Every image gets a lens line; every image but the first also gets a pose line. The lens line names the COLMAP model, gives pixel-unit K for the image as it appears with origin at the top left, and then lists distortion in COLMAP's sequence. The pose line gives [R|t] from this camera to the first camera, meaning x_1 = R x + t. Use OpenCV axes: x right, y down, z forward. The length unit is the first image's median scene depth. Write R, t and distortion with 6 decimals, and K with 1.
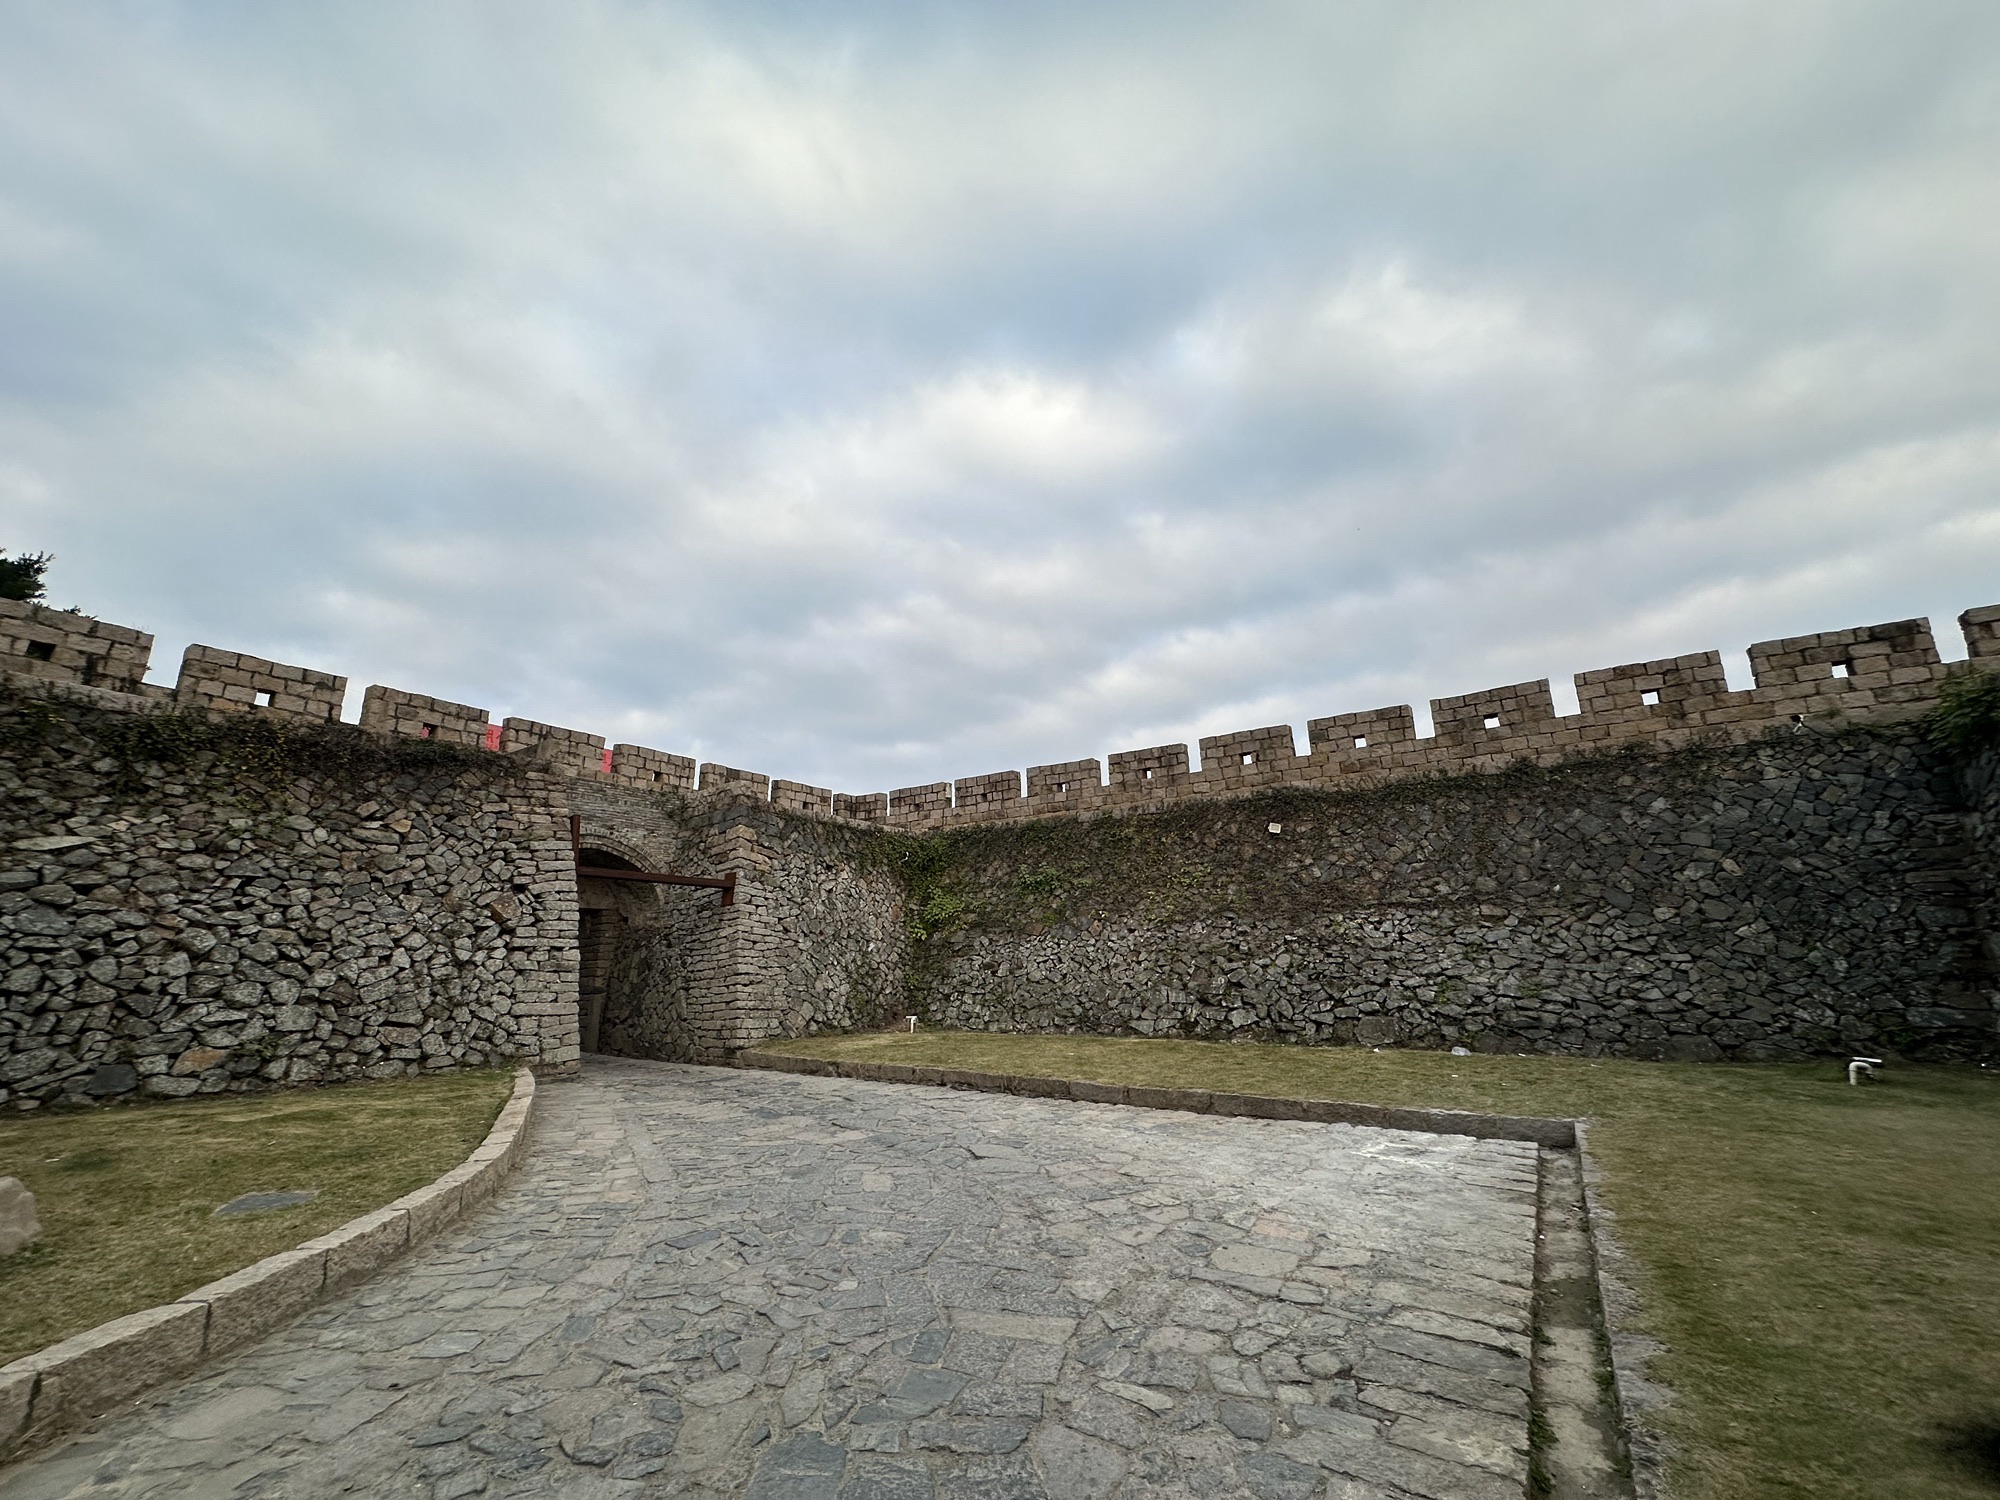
lens RADIAL K [[781.6, 0, 1000.0], [0, 781.6, 750.0], [0, 0, 1]] dist [0.001172, -0.000348]
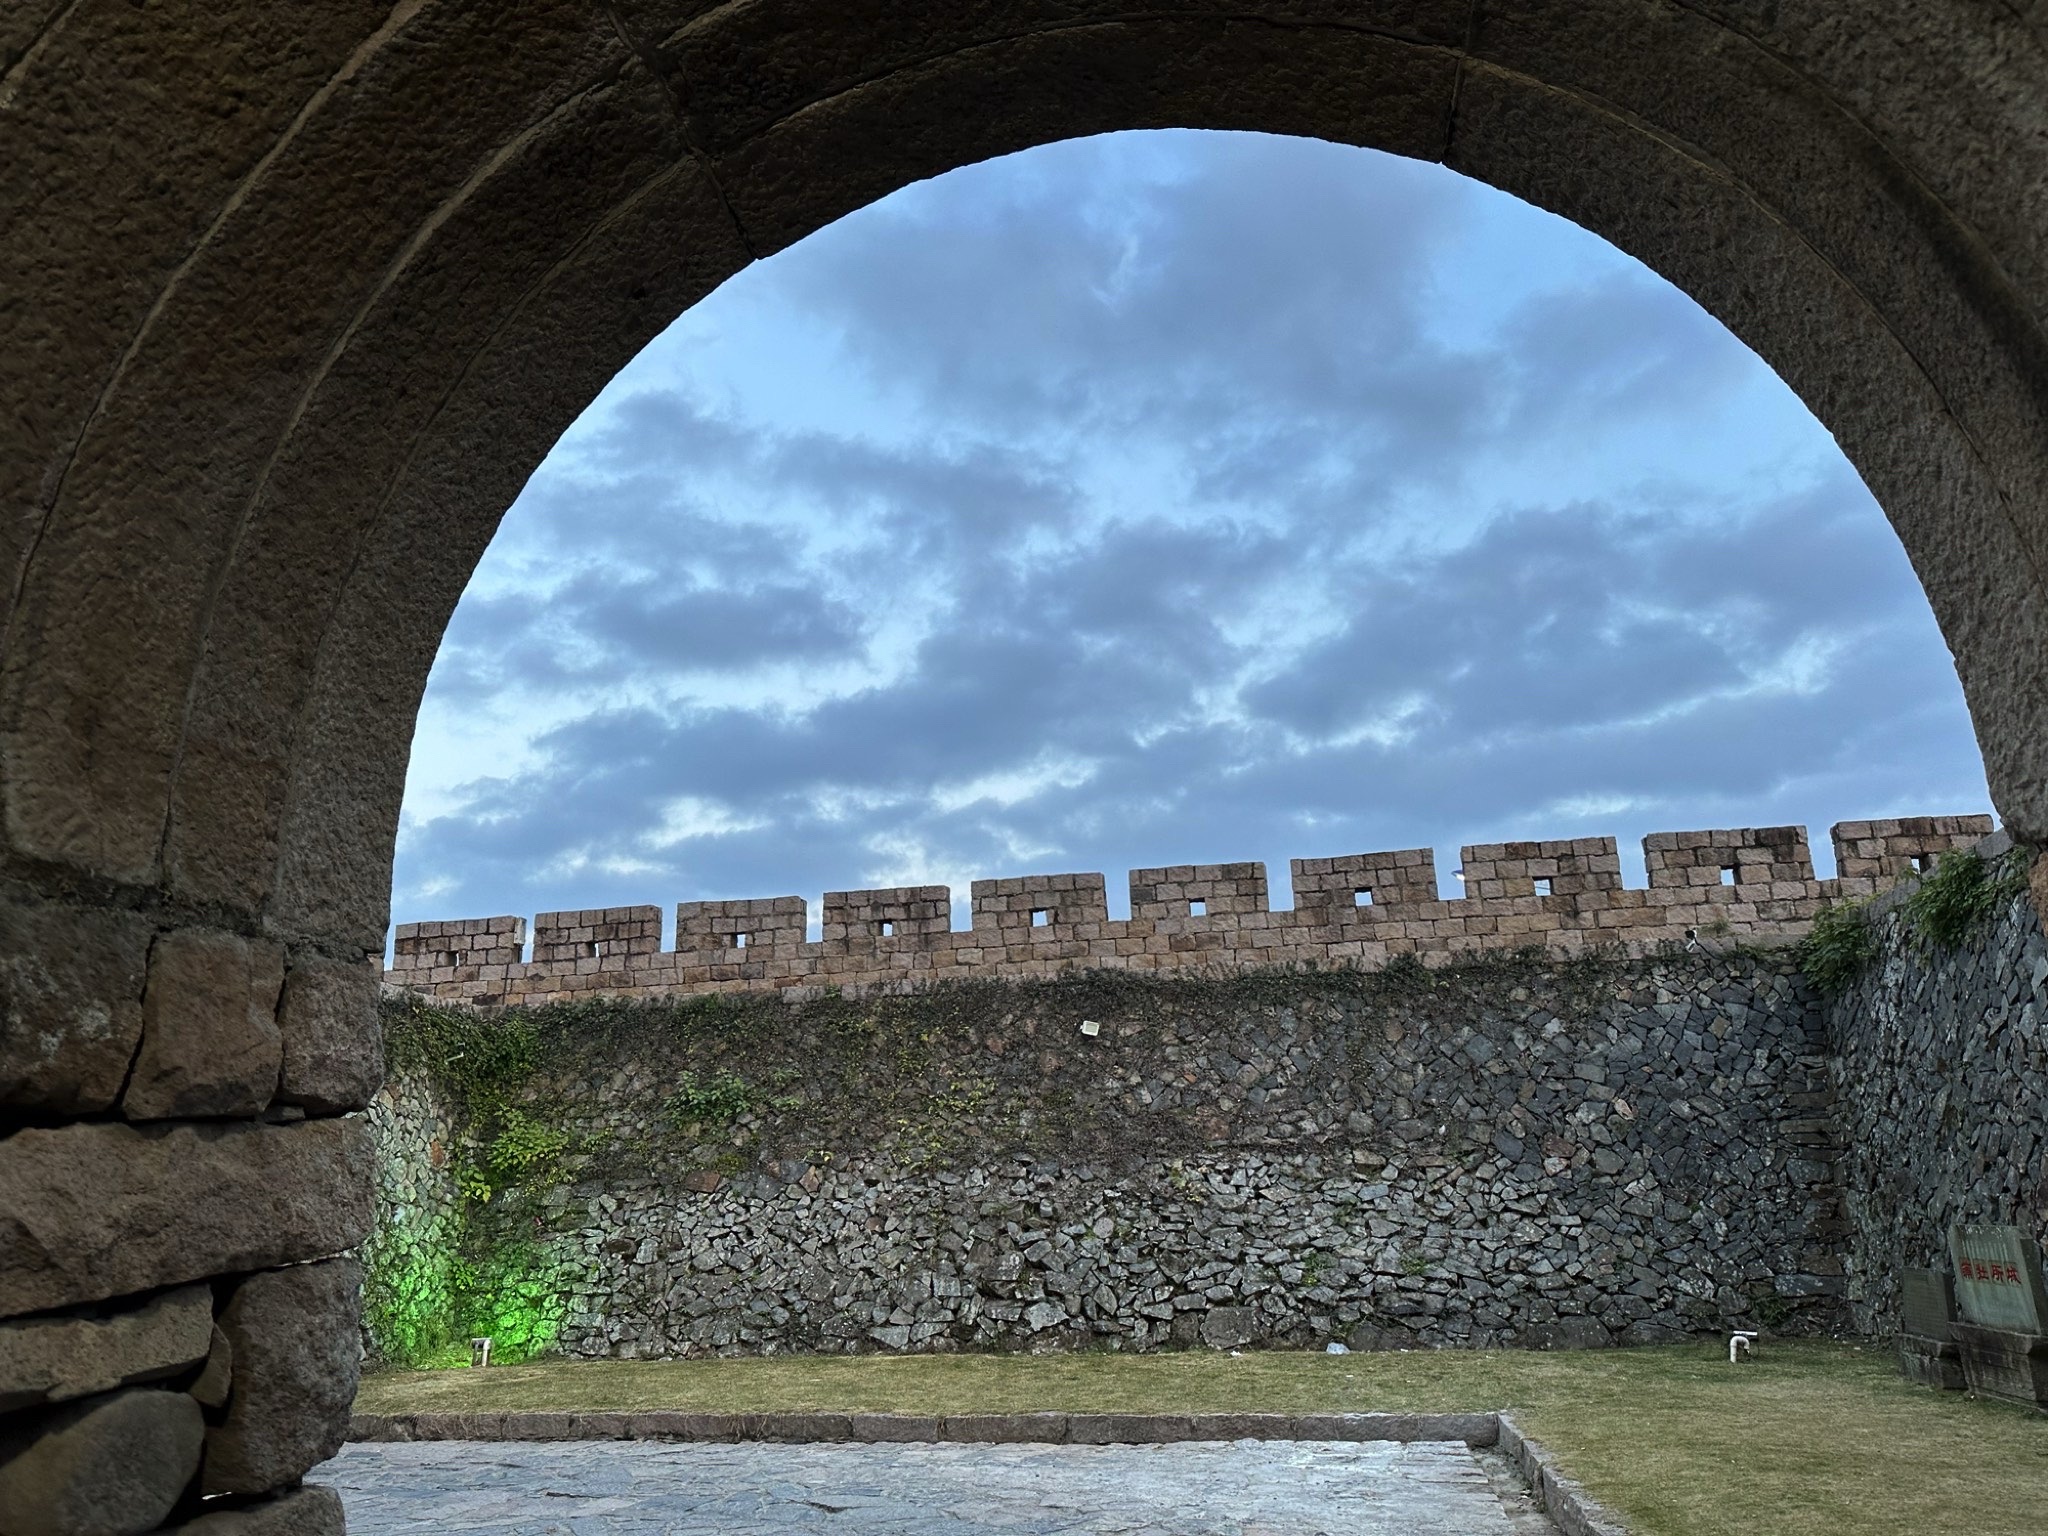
lens RADIAL K [[1392.9, 0, 1024.0], [0, 1392.9, 768.0], [0, 0, 1]] dist [0.067296, -0.092905]
pose [[0.924235, 0.110246, 0.365561, -0.217949], [-0.087740, 0.993111, -0.077672, -0.034665], [-0.371605, 0.039713, 0.927541, -0.149359]]
